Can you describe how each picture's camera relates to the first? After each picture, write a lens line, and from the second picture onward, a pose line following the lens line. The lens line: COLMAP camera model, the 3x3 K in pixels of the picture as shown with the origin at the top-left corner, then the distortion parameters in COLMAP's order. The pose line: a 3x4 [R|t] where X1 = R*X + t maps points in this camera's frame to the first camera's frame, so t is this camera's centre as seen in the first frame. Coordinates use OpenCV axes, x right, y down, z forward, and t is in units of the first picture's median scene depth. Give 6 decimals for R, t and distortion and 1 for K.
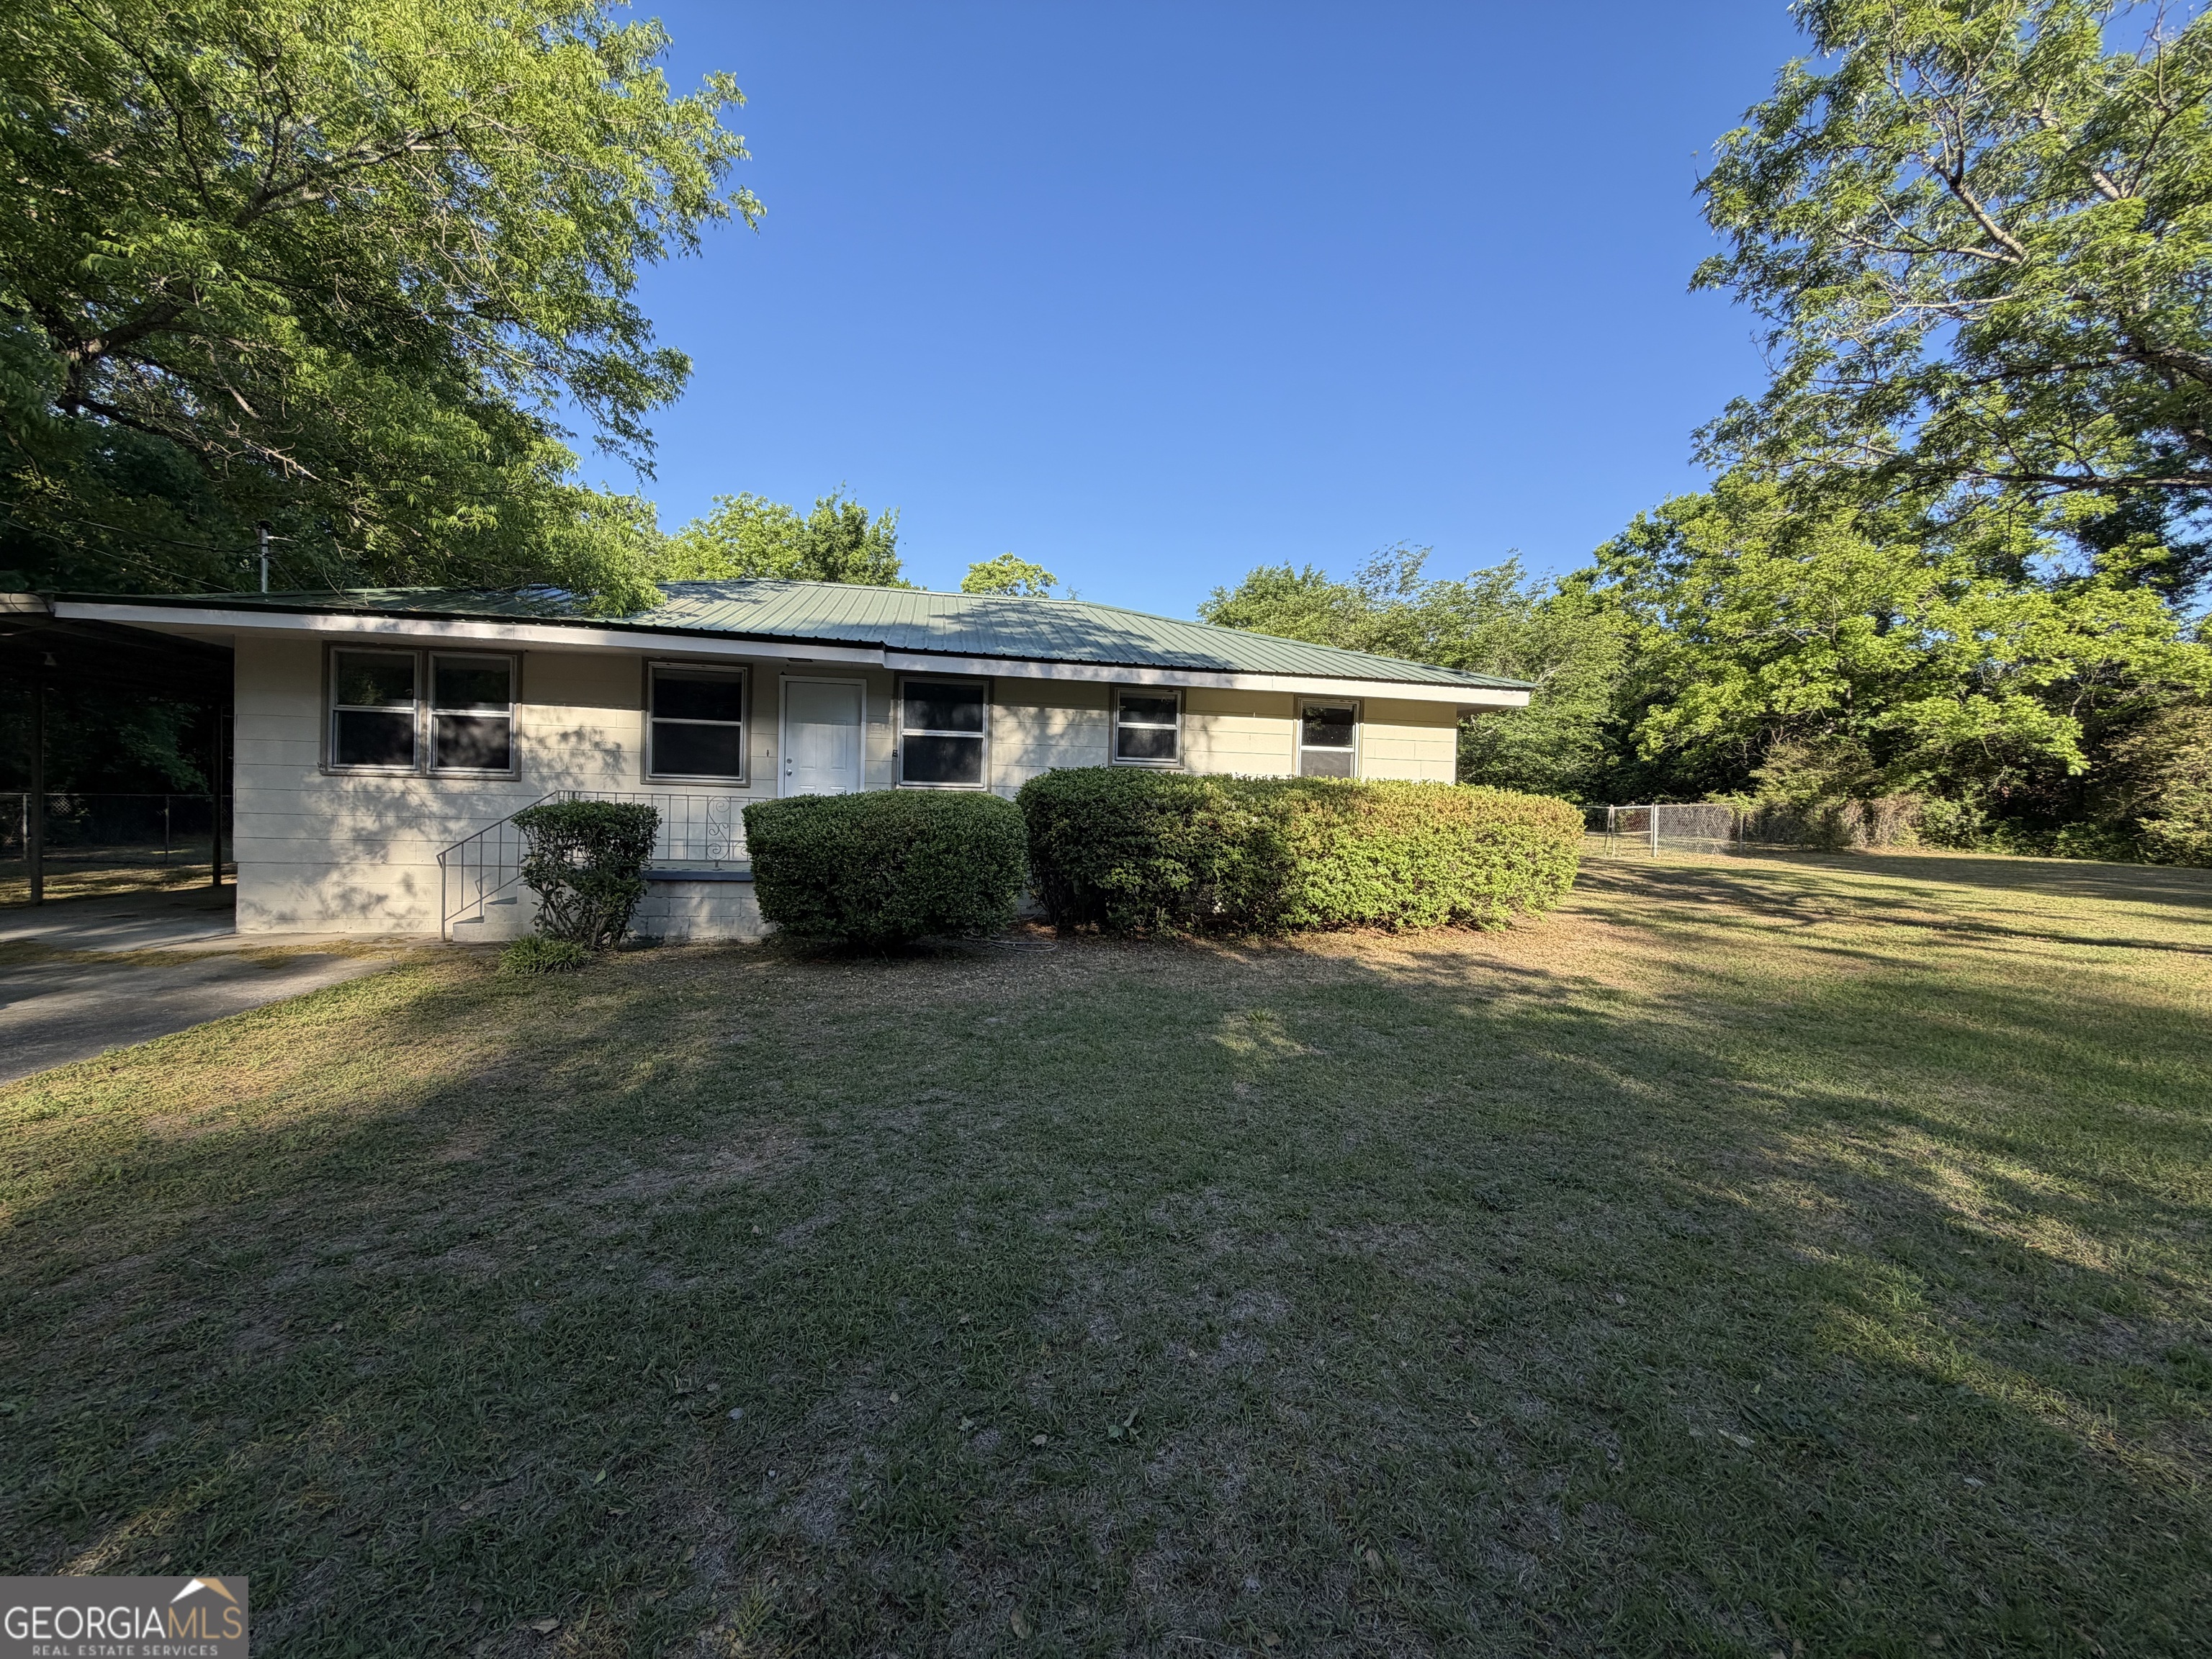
lens RADIAL K [[884.7, 0, 1097.7], [0, 884.7, 825.6], [0, 0, 1]] dist [0.000218, 0.000111]
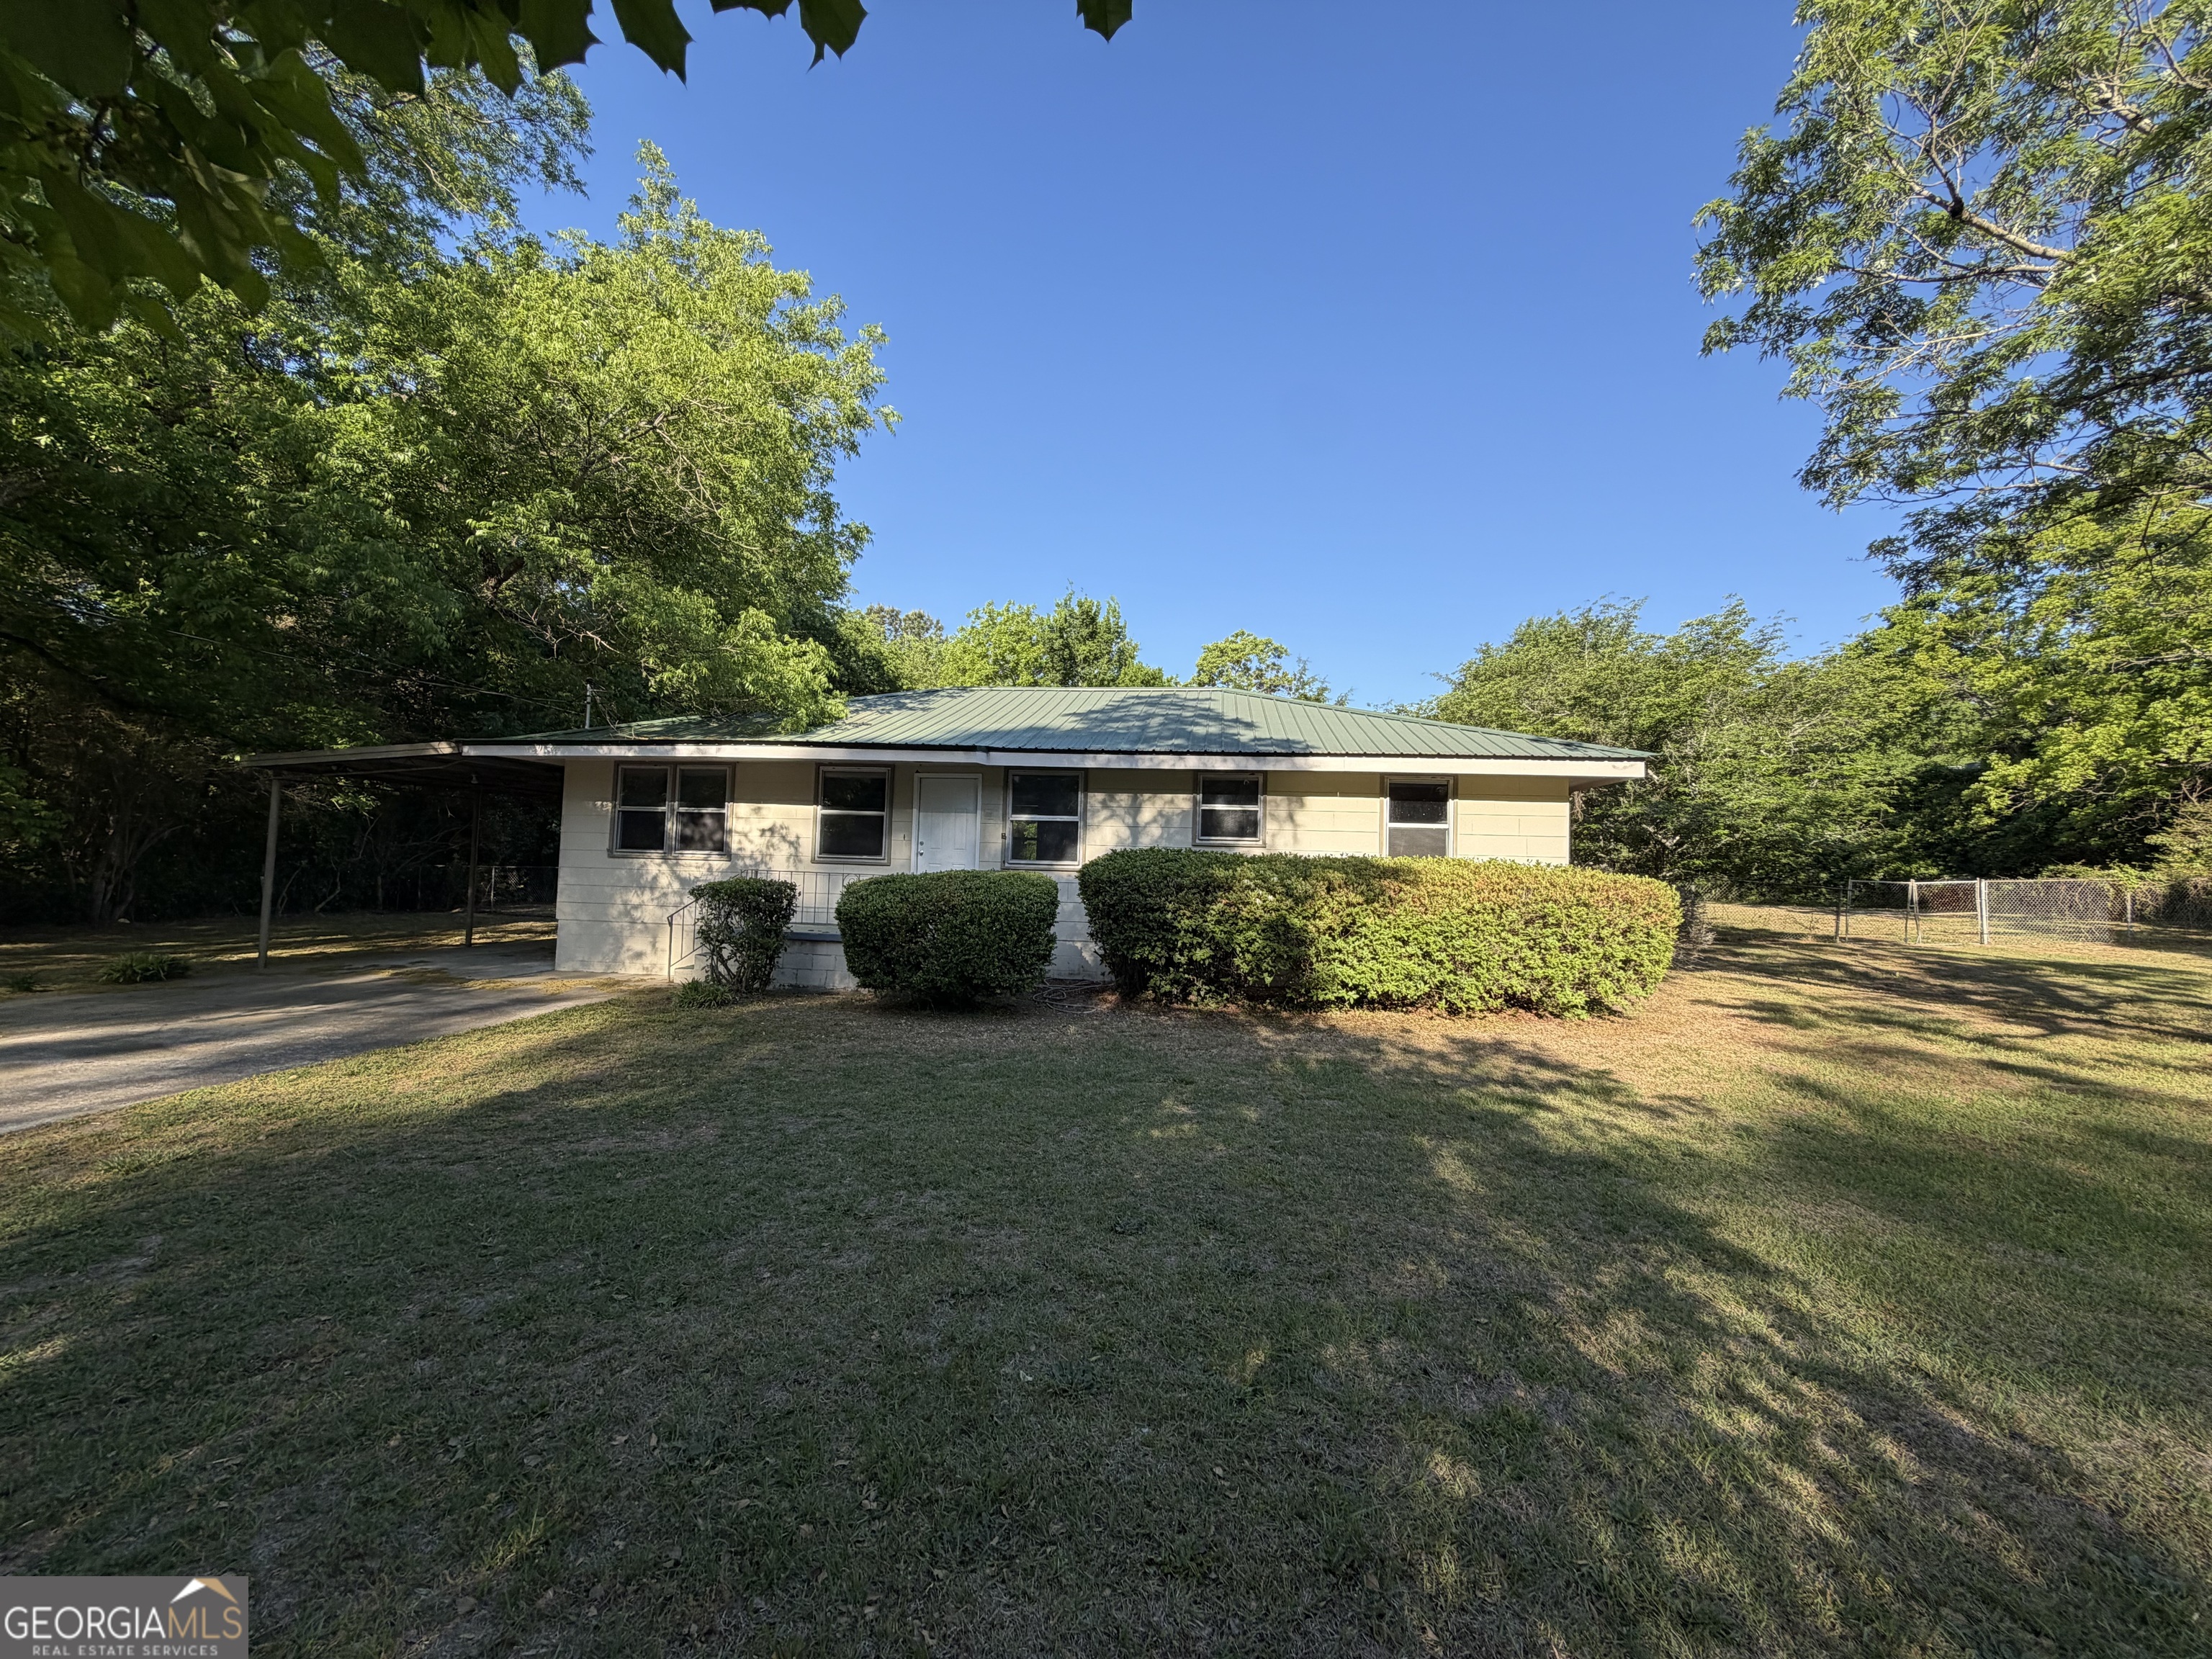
lens RADIAL K [[884.7, 0, 1097.7], [0, 884.7, 825.6], [0, 0, 1]] dist [0.000218, 0.000111]
pose [[0.948814, -0.014082, -0.315522, 0.277907], [-0.009827, 0.997205, -0.074059, -0.011520], [0.315683, 0.073369, 0.946024, -0.068925]]
